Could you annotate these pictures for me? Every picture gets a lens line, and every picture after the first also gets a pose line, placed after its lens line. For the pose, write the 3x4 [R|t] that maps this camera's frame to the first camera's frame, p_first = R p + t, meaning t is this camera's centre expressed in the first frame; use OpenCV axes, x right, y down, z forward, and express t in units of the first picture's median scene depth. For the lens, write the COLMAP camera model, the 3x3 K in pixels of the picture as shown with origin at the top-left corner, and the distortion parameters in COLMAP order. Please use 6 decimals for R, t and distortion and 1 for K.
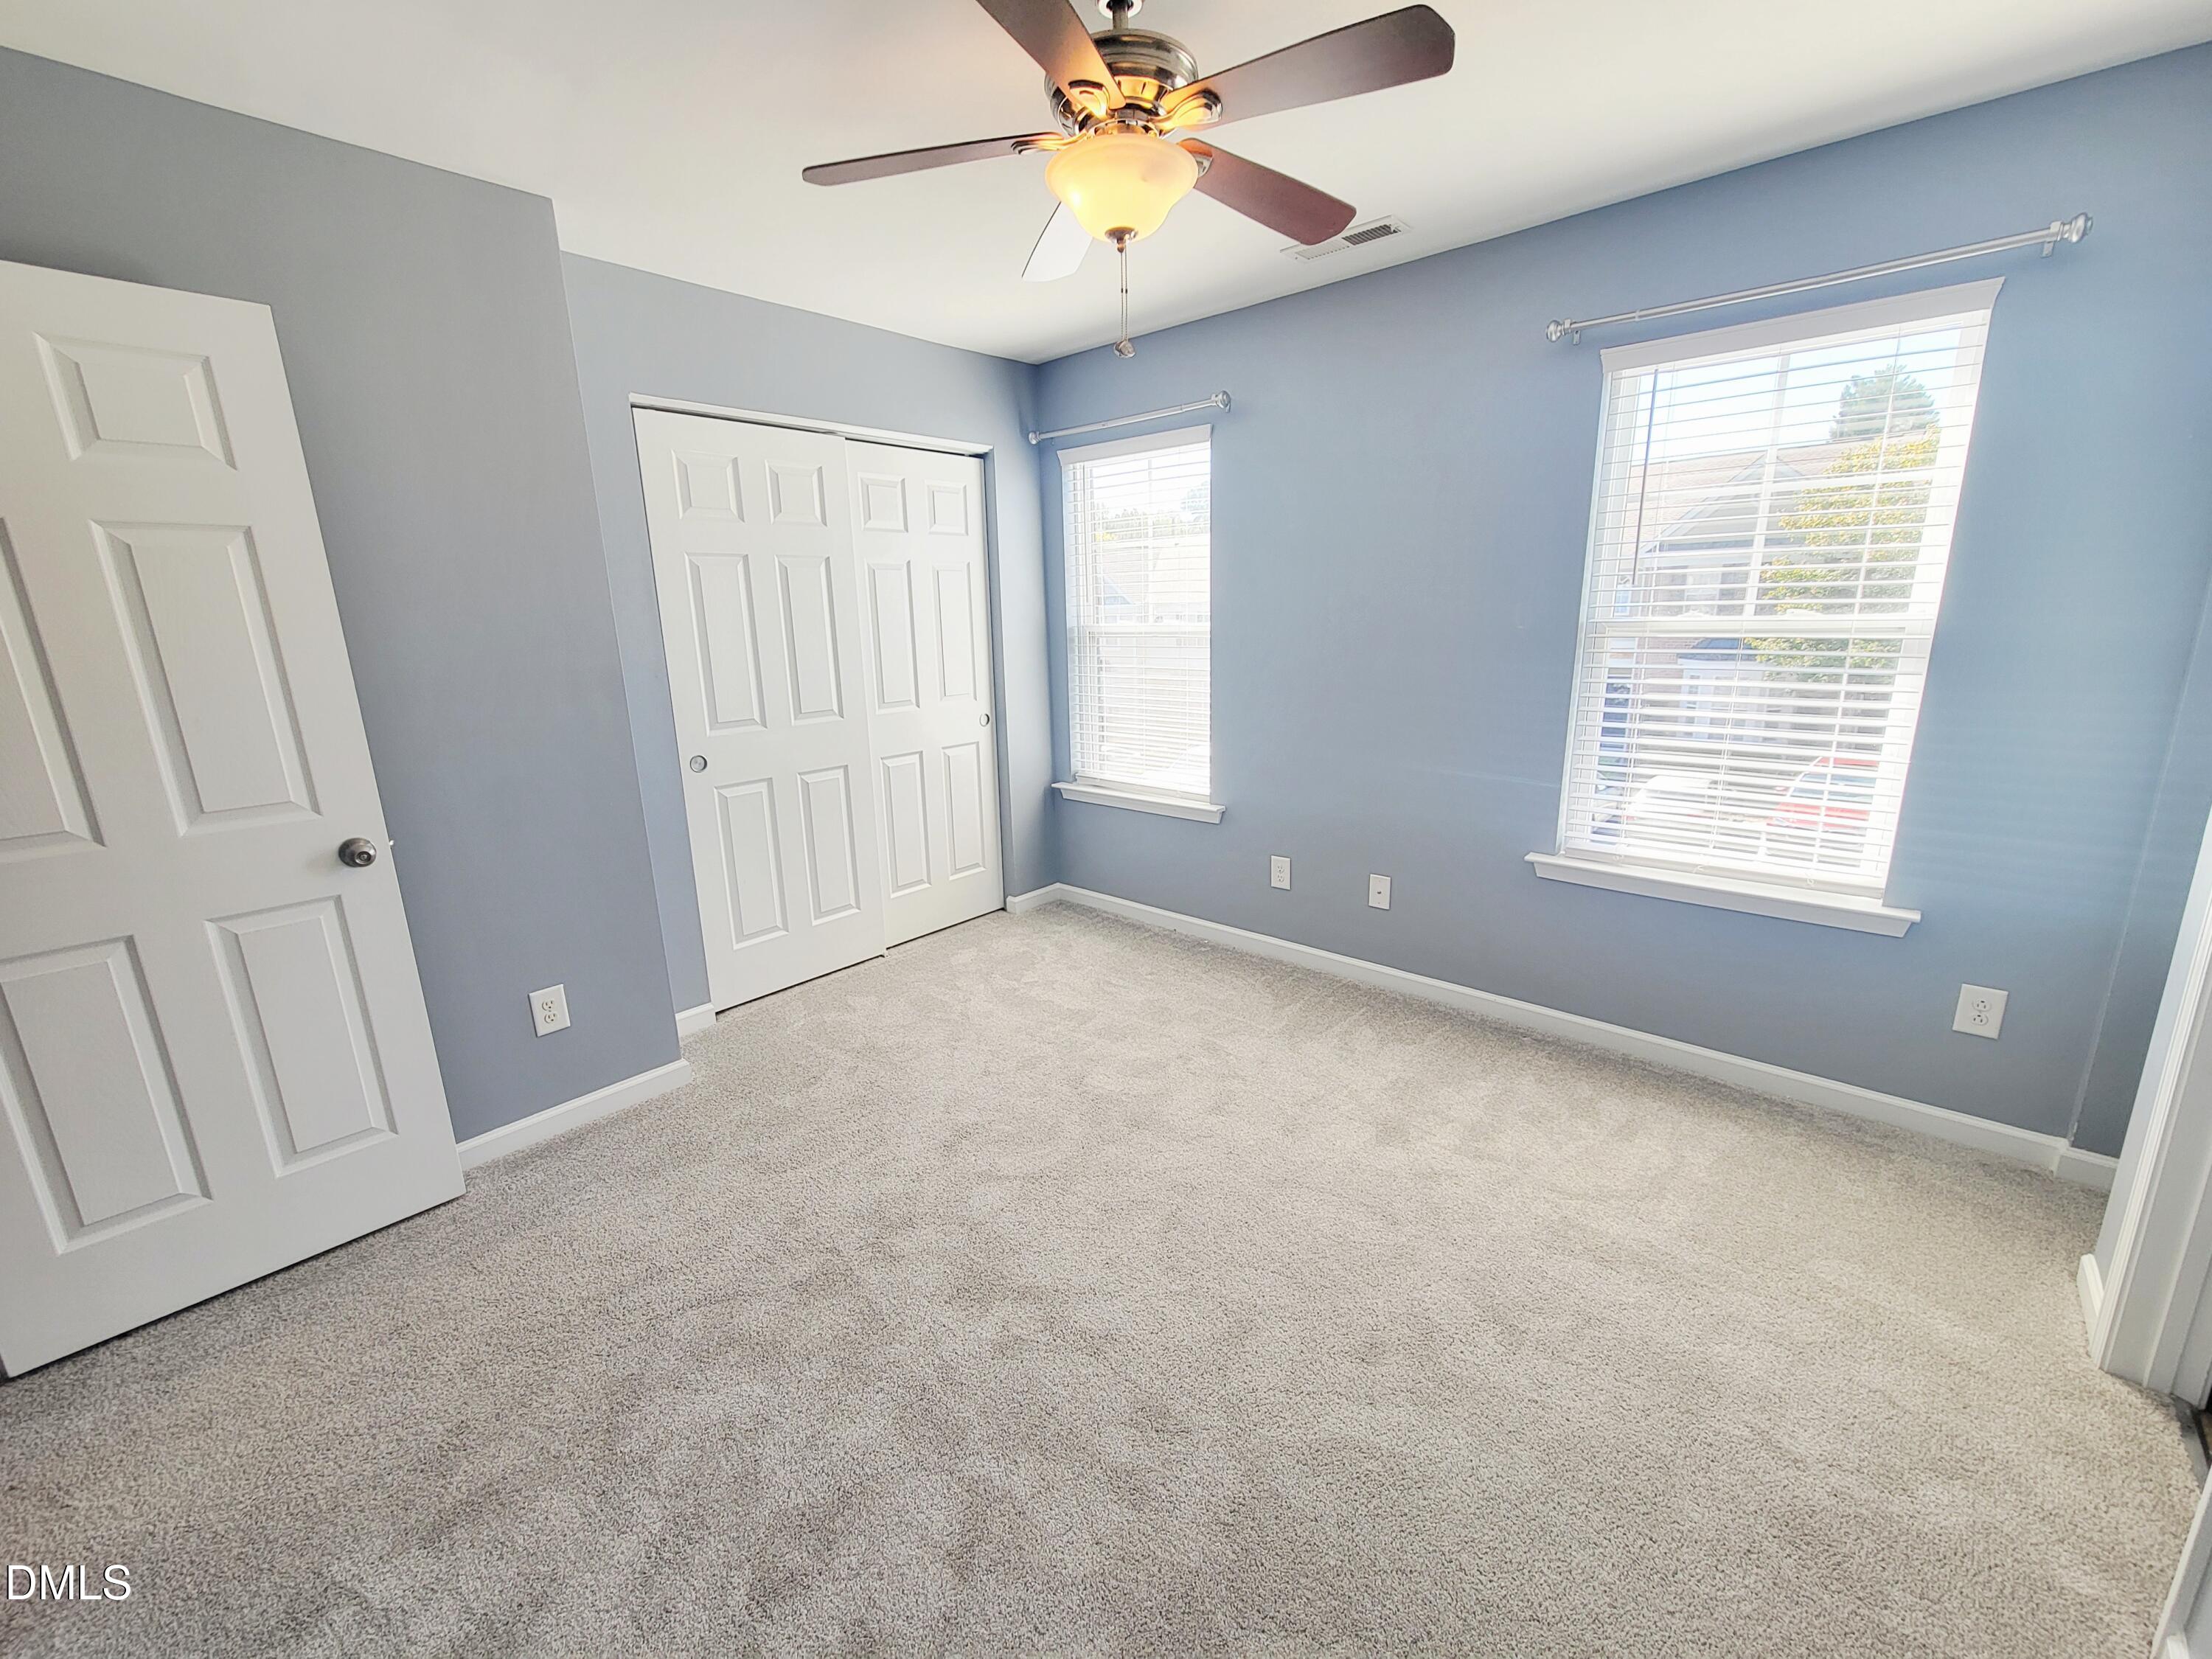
lens RADIAL K [[902.3, 0, 1091.2], [0, 902.3, 831.8], [0, 0, 1]] dist [-0.000516, -0.000701]
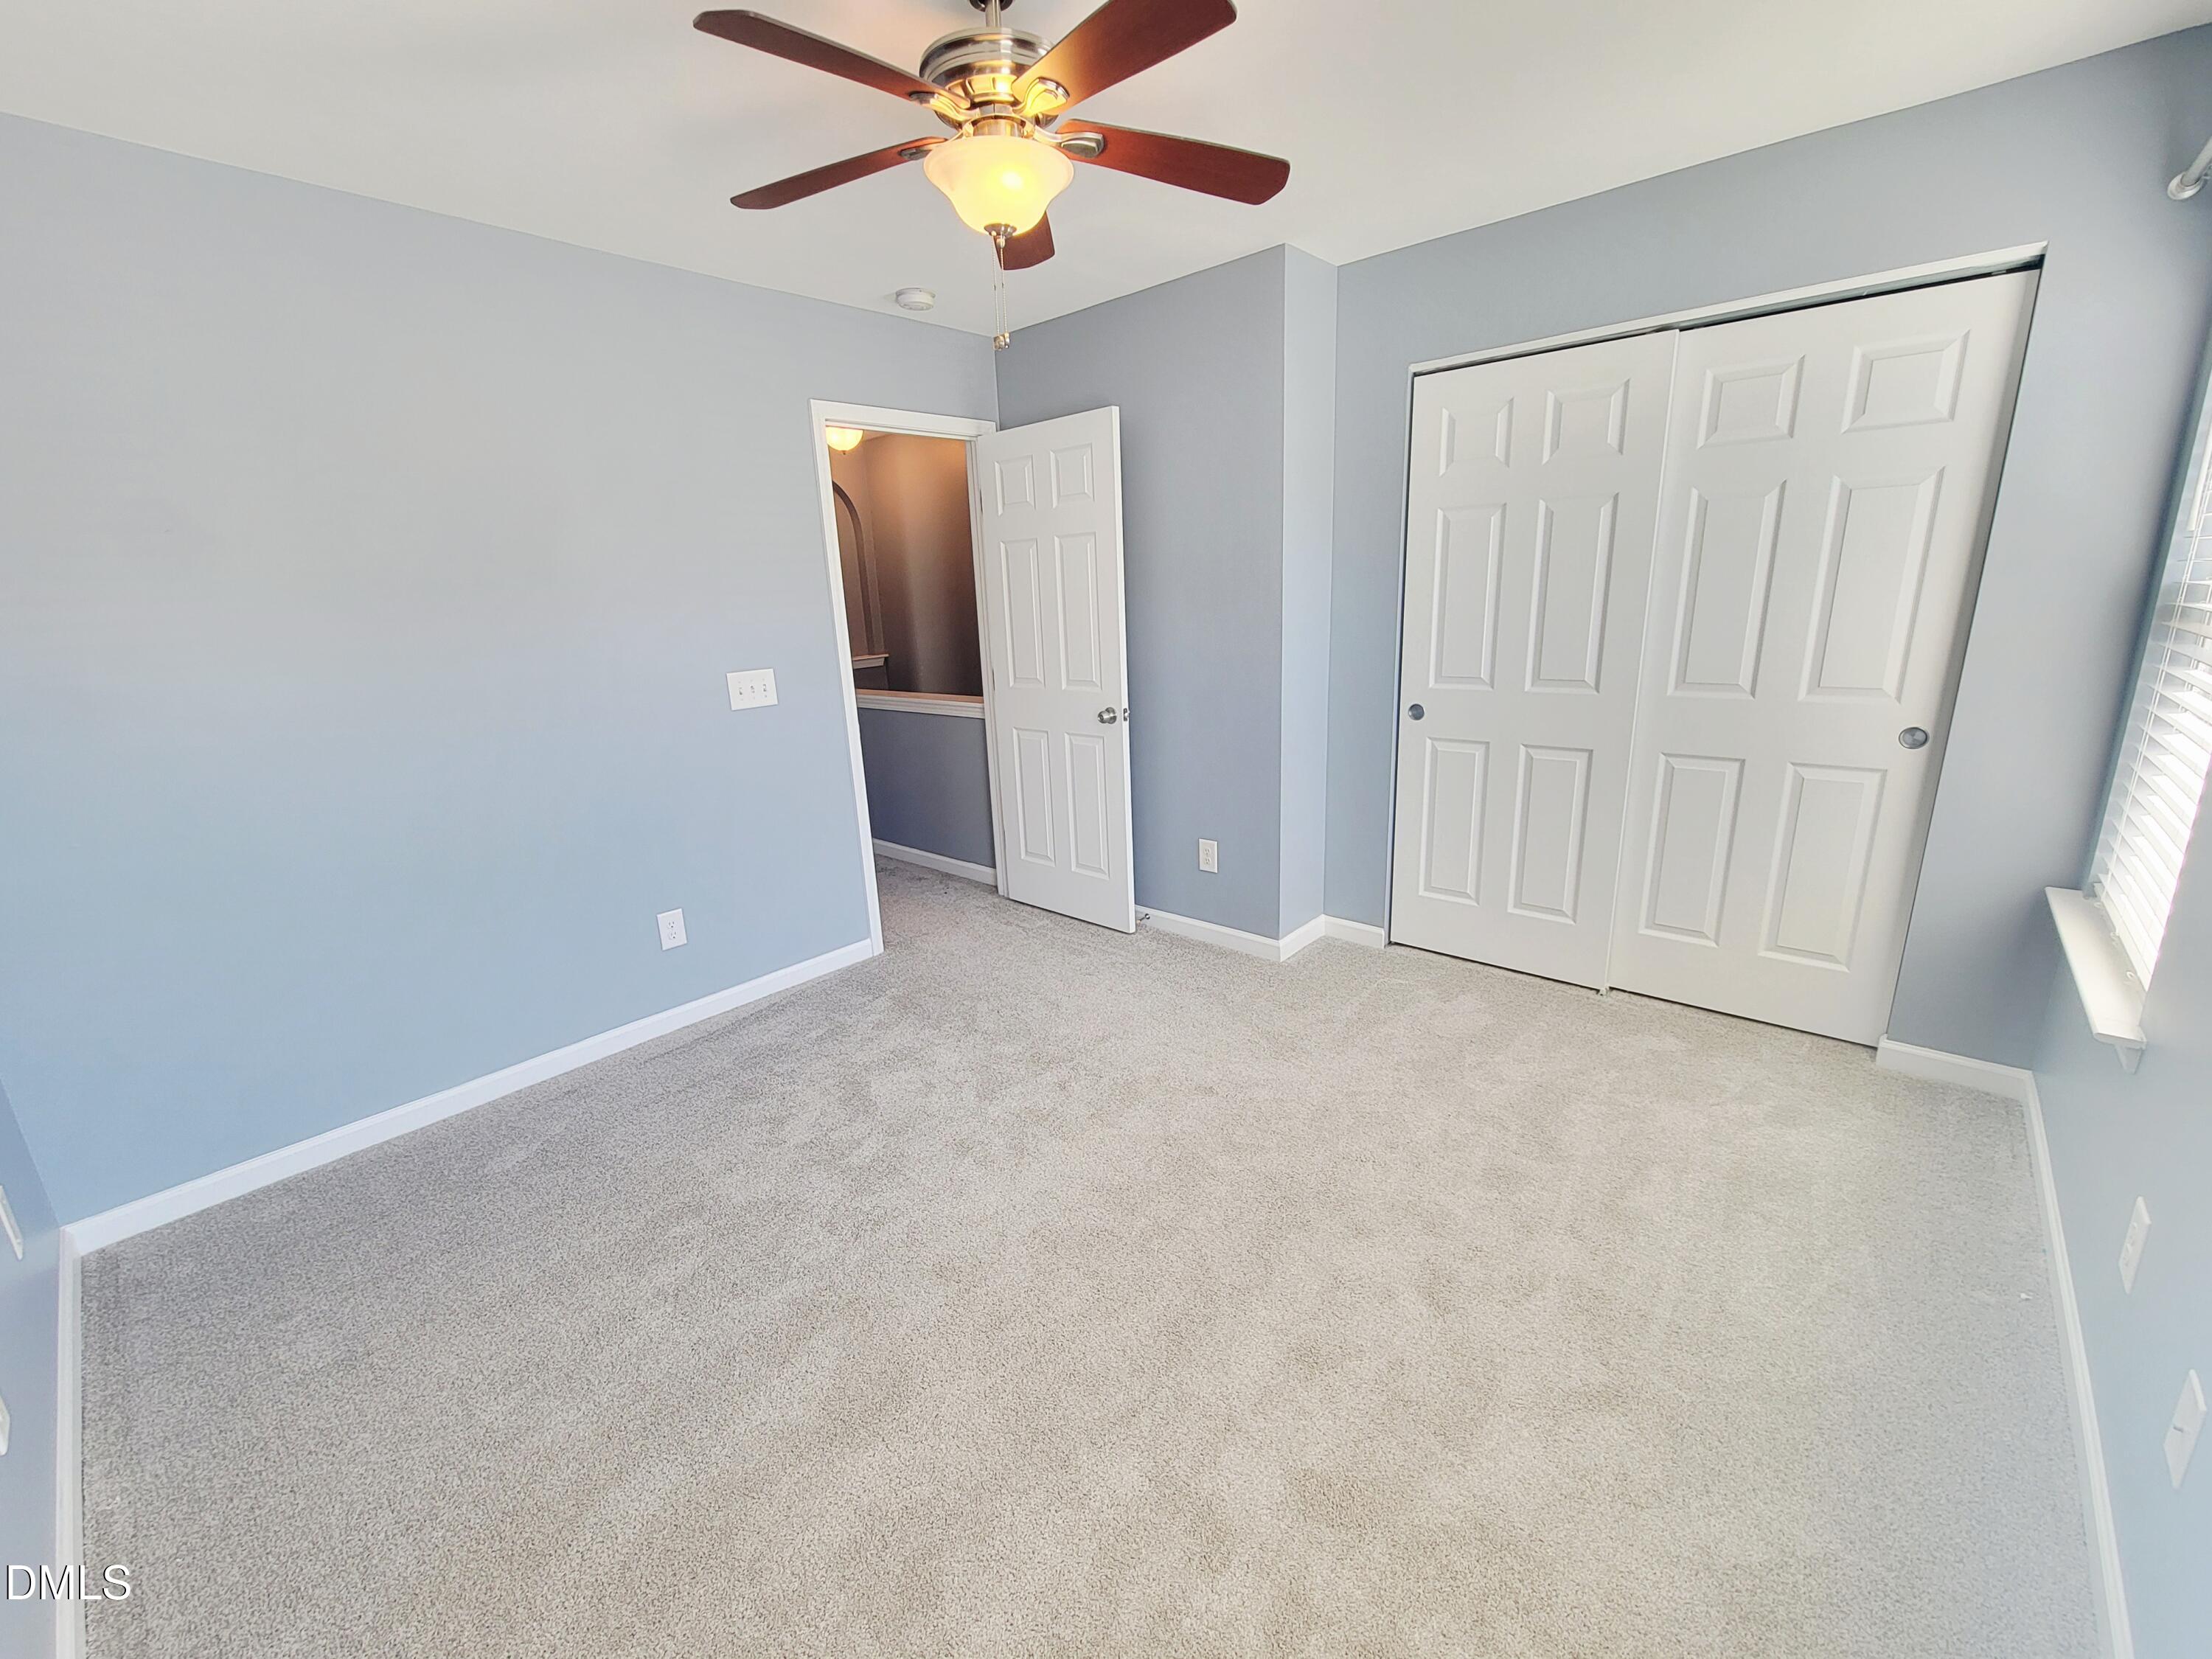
lens RADIAL K [[902.3, 0, 1091.2], [0, 902.3, 831.8], [0, 0, 1]] dist [-0.000516, -0.000701]
pose [[0.008424, 0.288807, -0.957350, 0.597462], [-0.198751, 0.938767, 0.281452, -0.161256], [0.980014, 0.187903, 0.065309, 0.567672]]
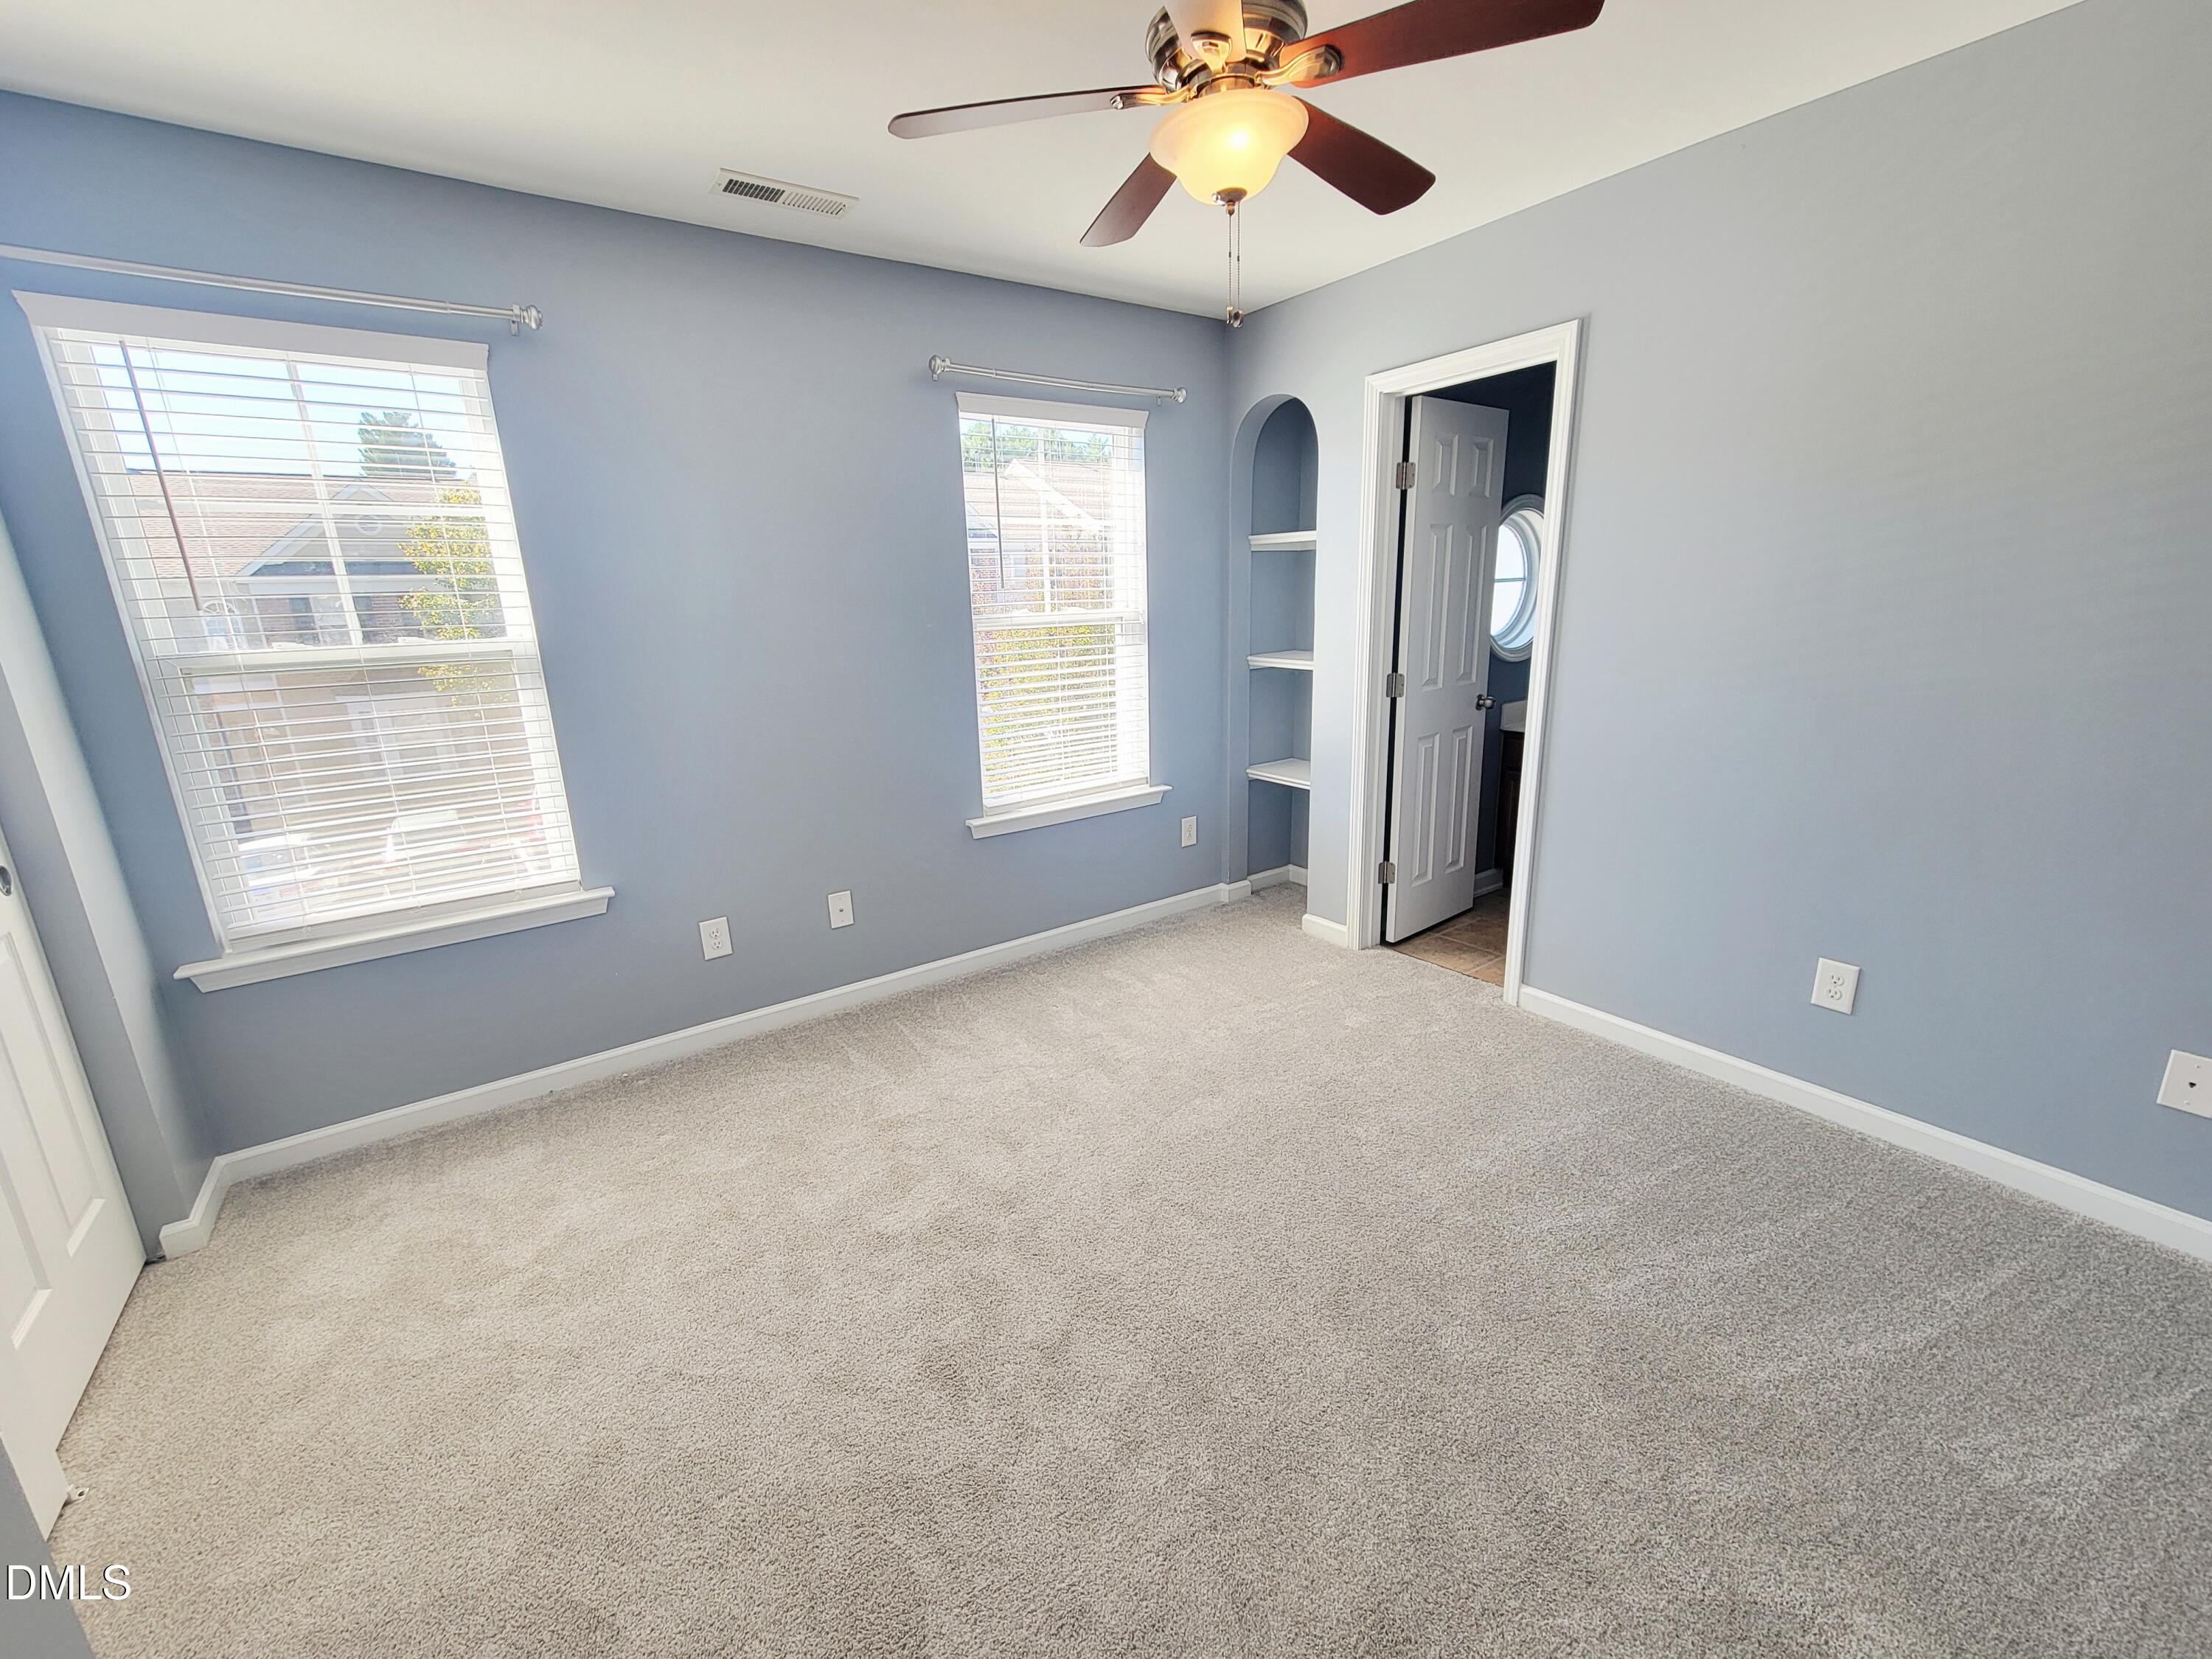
lens RADIAL K [[909.6, 0, 1106.0], [0, 909.6, 829.5], [0, 0, 1]] dist [0.042235, -0.011103]
pose [[0.234507, -0.230224, 0.944459, -0.537760], [0.266522, 0.949550, 0.165288, -0.104565], [-0.934865, 0.212958, 0.284036, 0.476718]]
